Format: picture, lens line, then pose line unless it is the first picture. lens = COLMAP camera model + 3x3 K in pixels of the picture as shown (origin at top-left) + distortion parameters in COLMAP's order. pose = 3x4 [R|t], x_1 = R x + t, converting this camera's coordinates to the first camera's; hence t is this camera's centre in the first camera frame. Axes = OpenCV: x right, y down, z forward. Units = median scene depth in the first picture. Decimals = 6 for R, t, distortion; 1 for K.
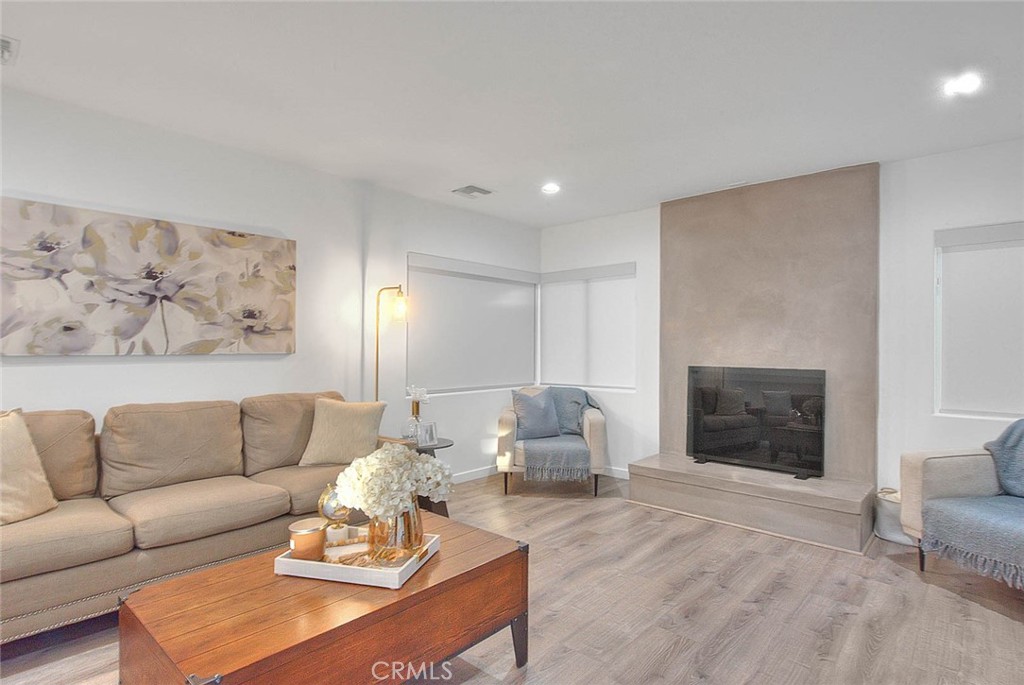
lens RADIAL K [[521.0, 0, 512.0], [0, 521.0, 346.4], [0, 0, 1]] dist [-0.000963, 0.000396]
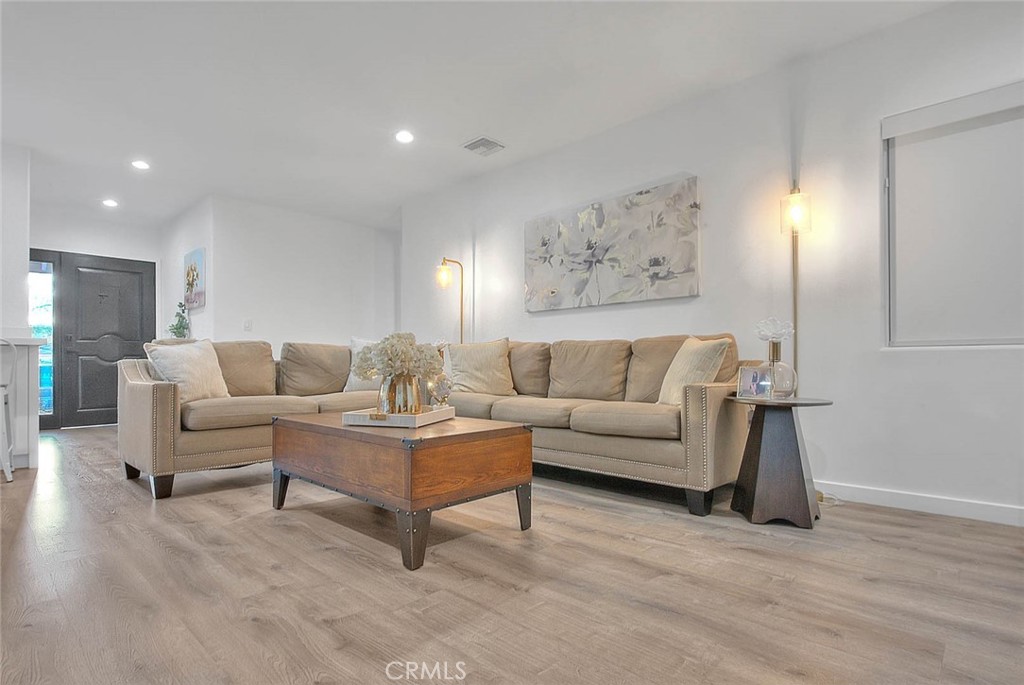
lens RADIAL K [[521.0, 0, 512.3], [0, 521.0, 363.3], [0, 0, 1]] dist [-0.000963, 0.000396]
pose [[-0.025420, -0.010828, -0.999618, 0.589162], [0.004466, 0.999930, -0.010945, 0.160919], [0.999667, -0.004743, -0.025370, 0.753035]]
